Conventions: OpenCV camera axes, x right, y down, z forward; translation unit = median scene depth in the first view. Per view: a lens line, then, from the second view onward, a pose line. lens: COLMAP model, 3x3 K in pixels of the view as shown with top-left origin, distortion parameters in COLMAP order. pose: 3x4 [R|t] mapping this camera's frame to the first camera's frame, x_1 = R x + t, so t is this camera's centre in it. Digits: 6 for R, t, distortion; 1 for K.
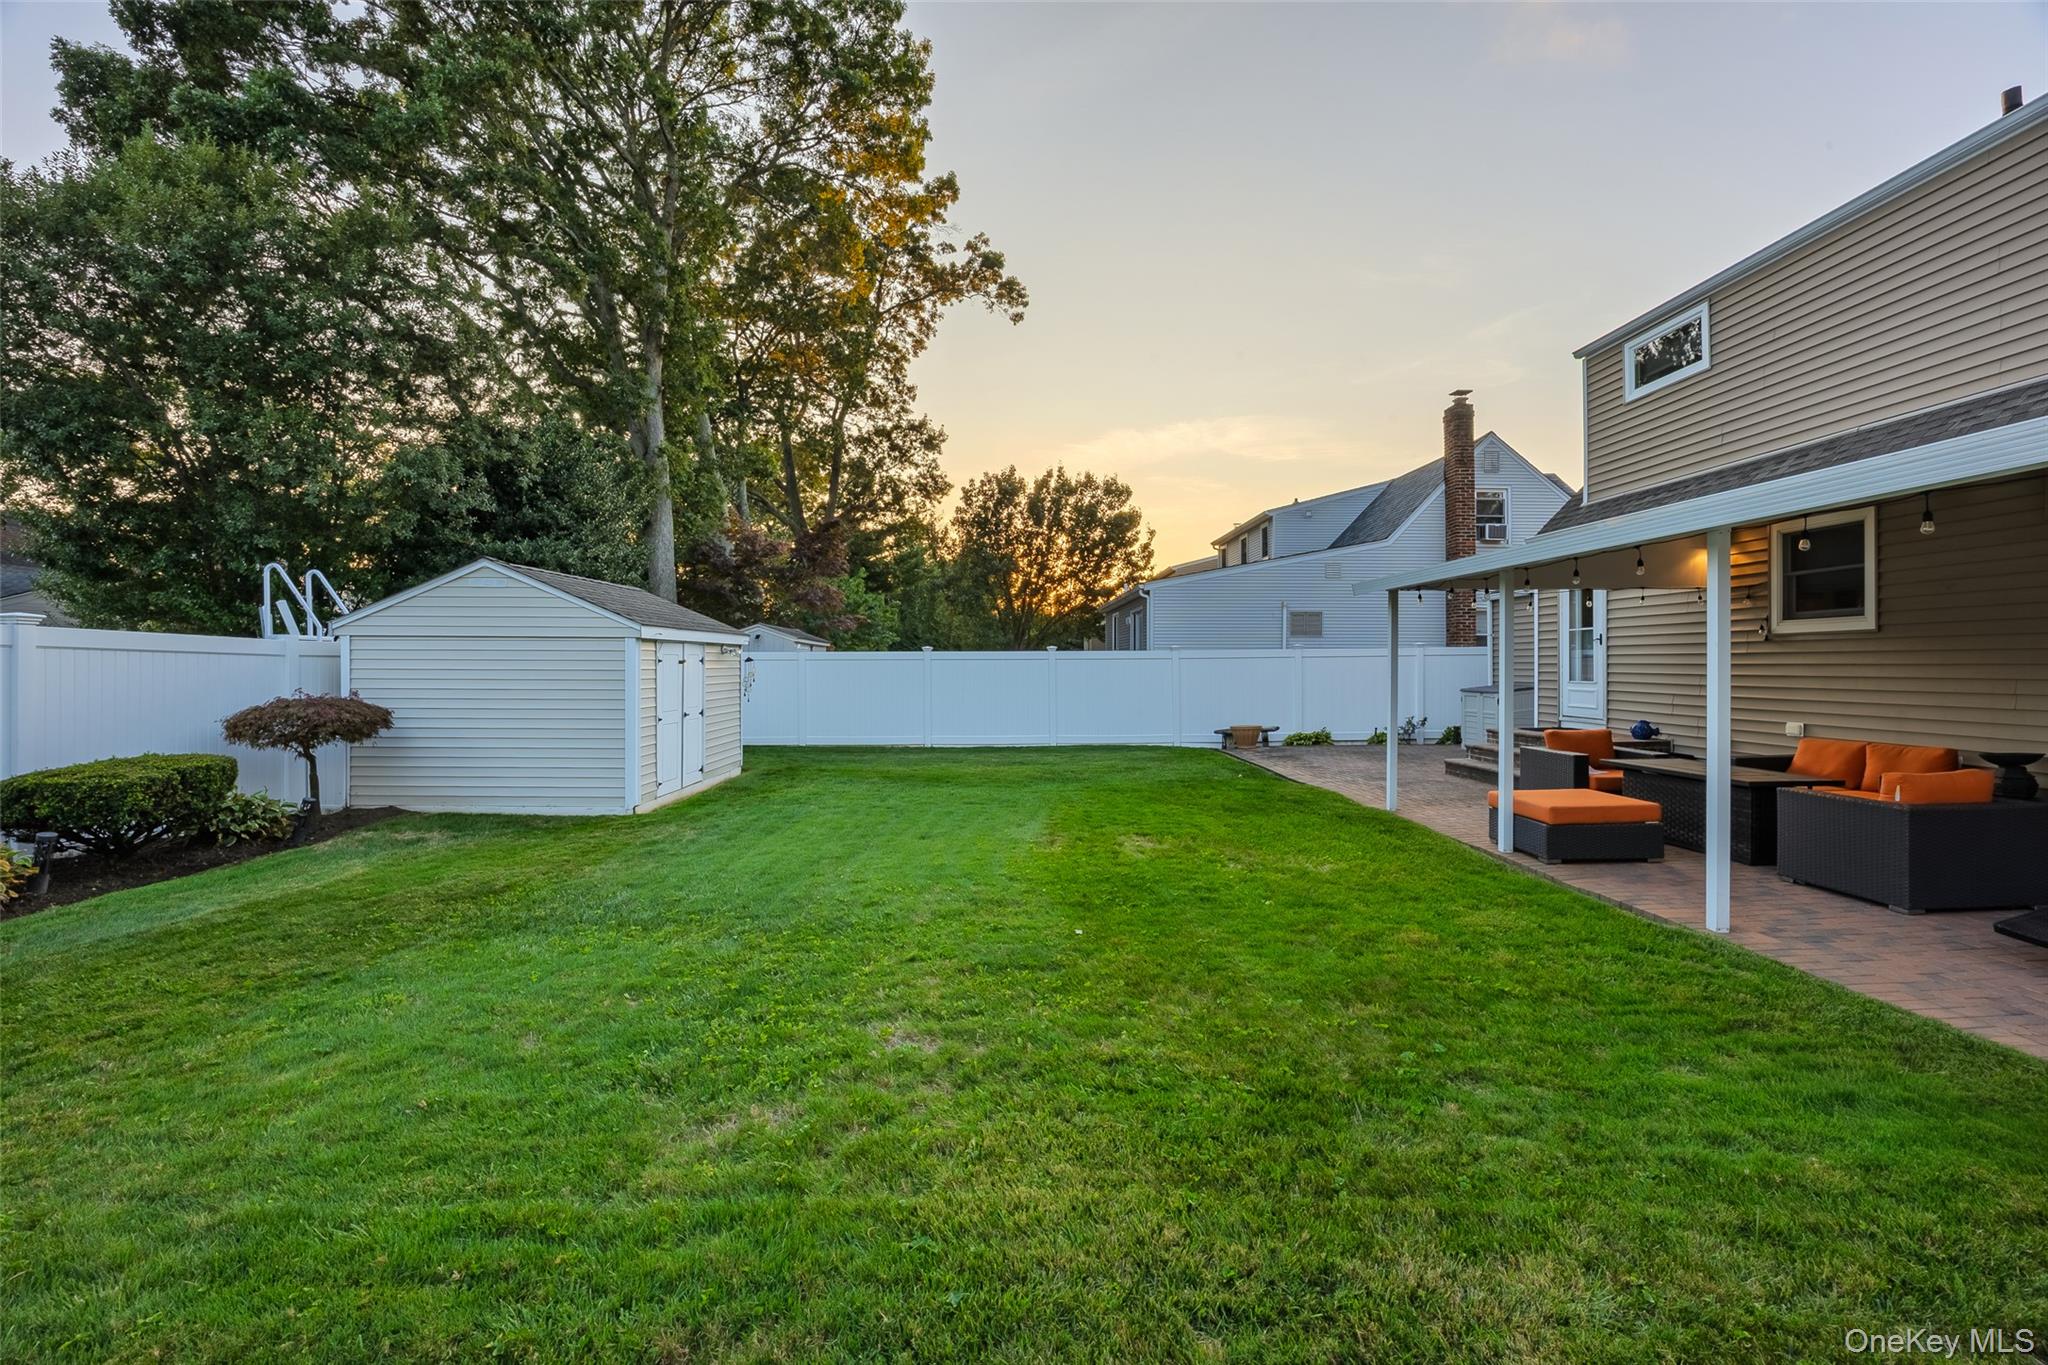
lens RADIAL K [[901.4, 0, 1013.0], [0, 901.4, 666.0], [0, 0, 1]] dist [-0.003313, -0.000334]
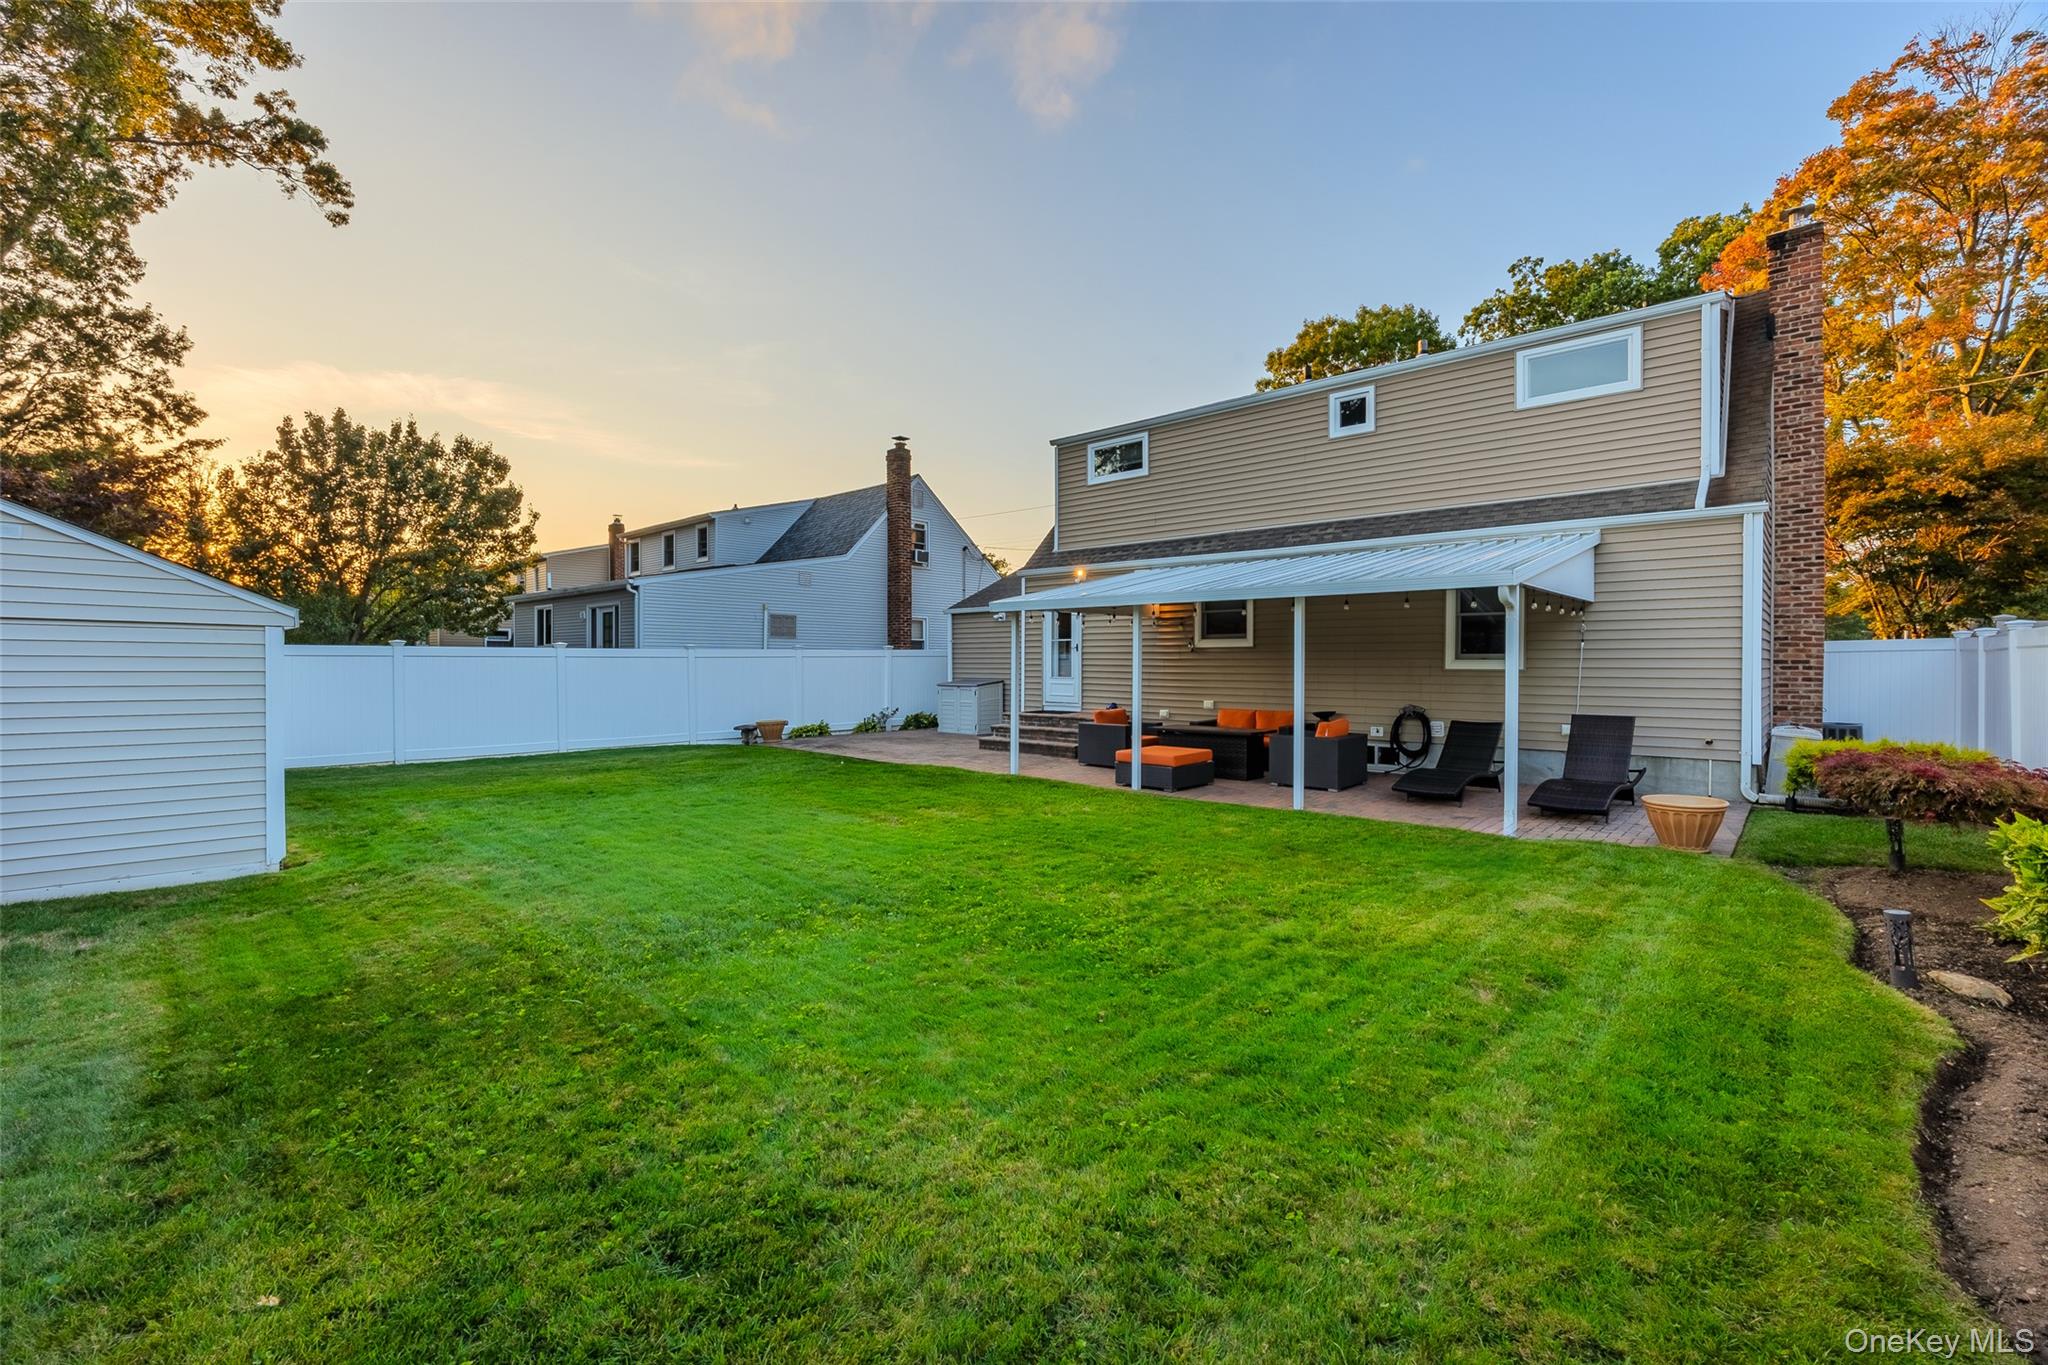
lens RADIAL K [[901.4, 0, 1037.8], [0, 901.4, 675.2], [0, 0, 1]] dist [-0.003313, -0.000334]
pose [[0.697172, -0.004353, 0.716891, -0.207968], [-0.004525, 0.999935, 0.010472, -0.000296], [-0.716890, -0.010544, 0.697107, 0.021407]]
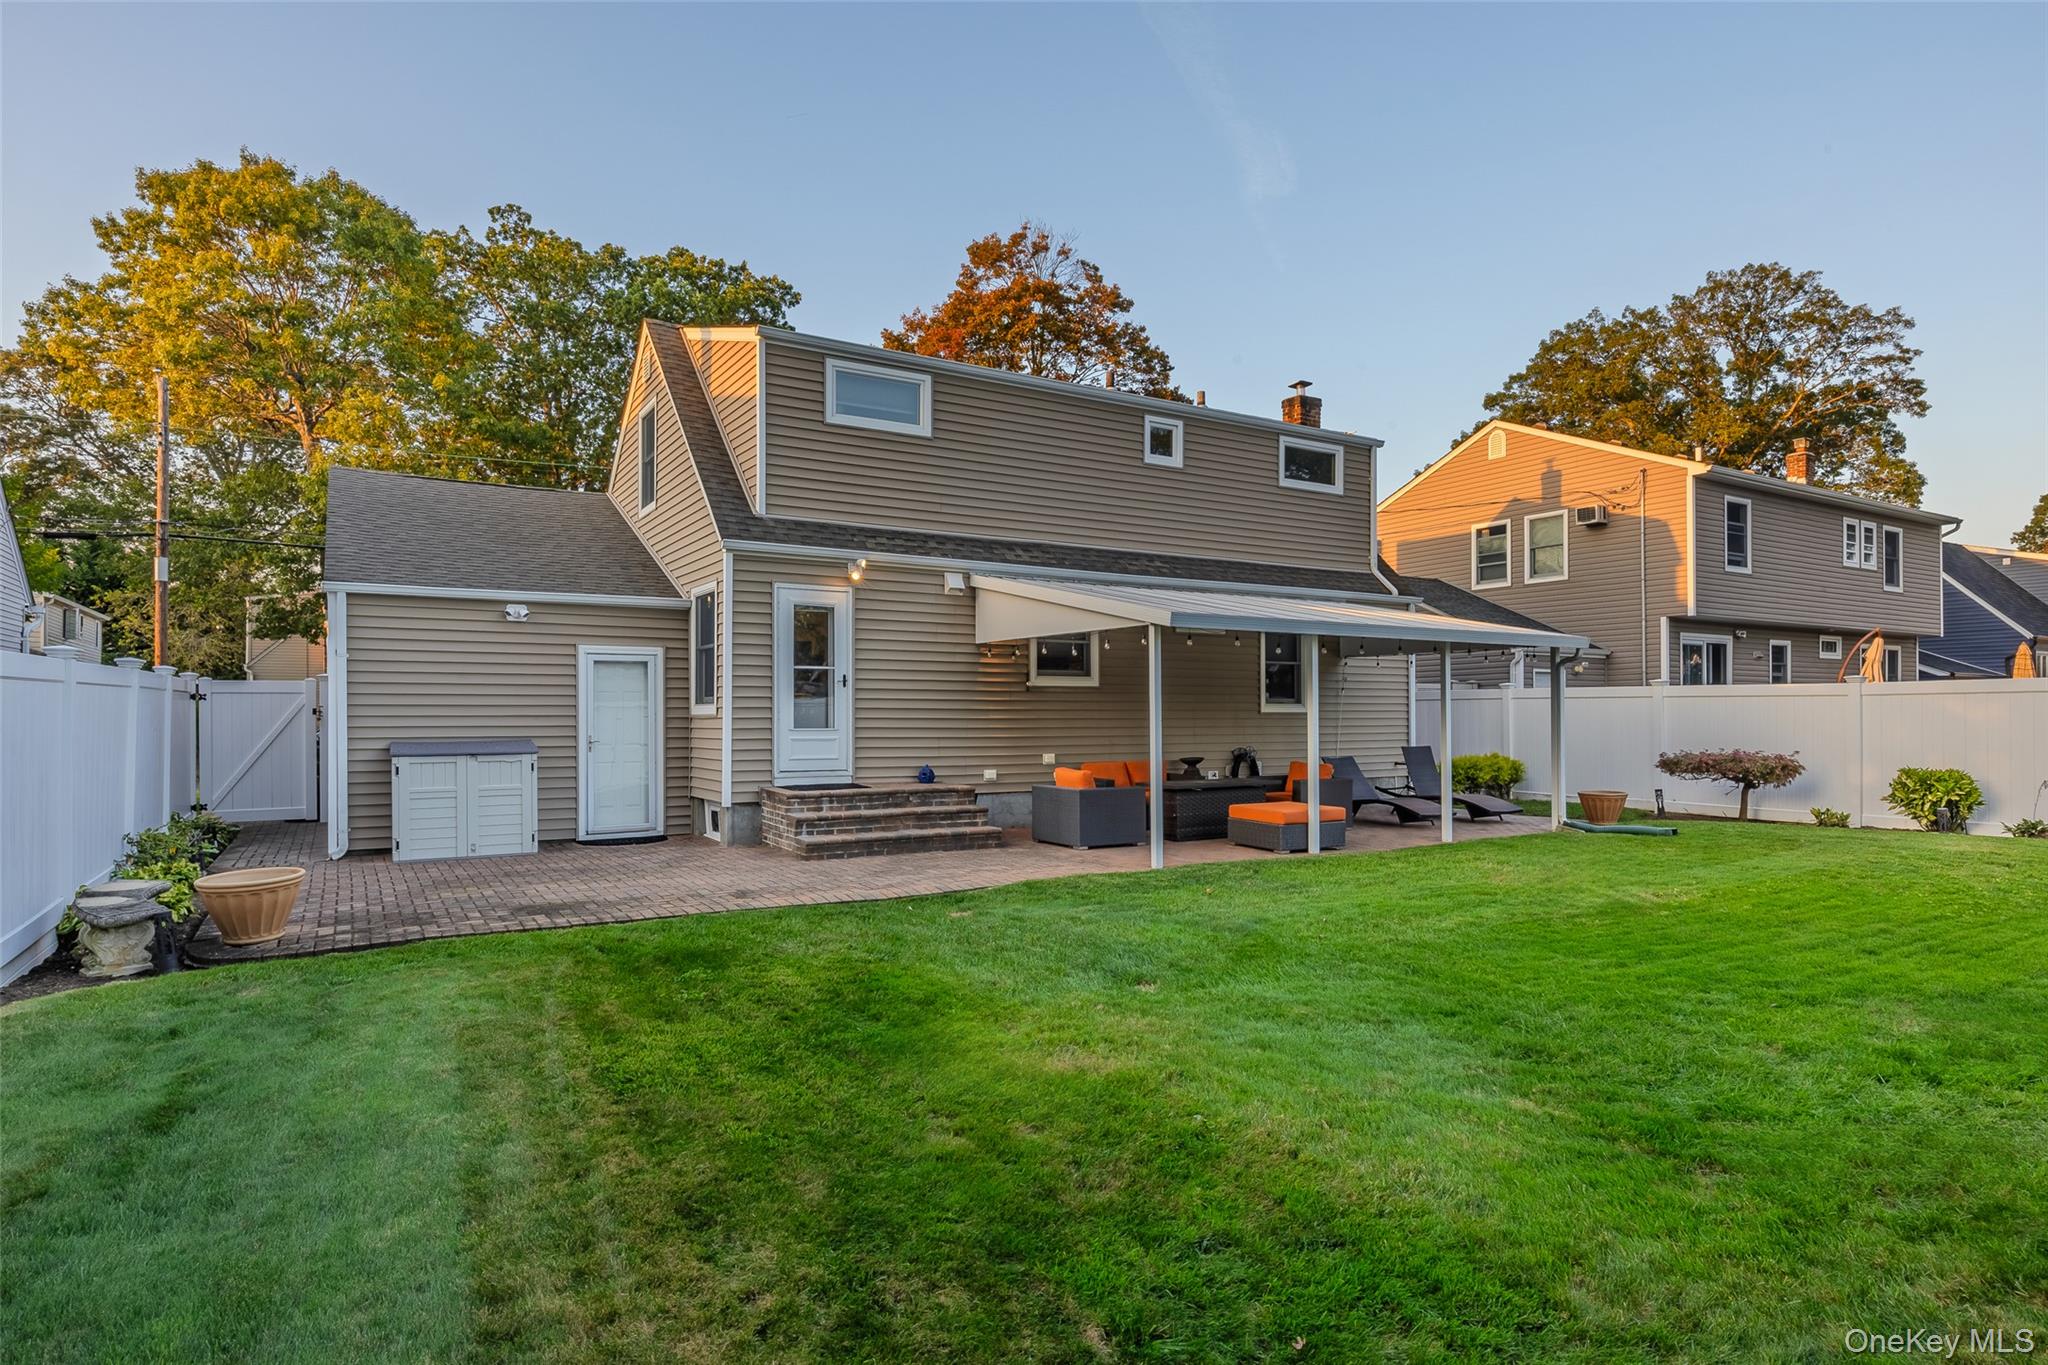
lens RADIAL K [[1174.7, 0, 1027.9], [0, 1174.7, 703.0], [0, 0, 1]] dist [0.000989, 0.000004]
pose [[-0.515372, 0.004916, 0.856952, -0.221051], [-0.001530, 0.999977, -0.006657, -0.000066], [-0.856965, -0.004742, -0.515353, 0.714917]]
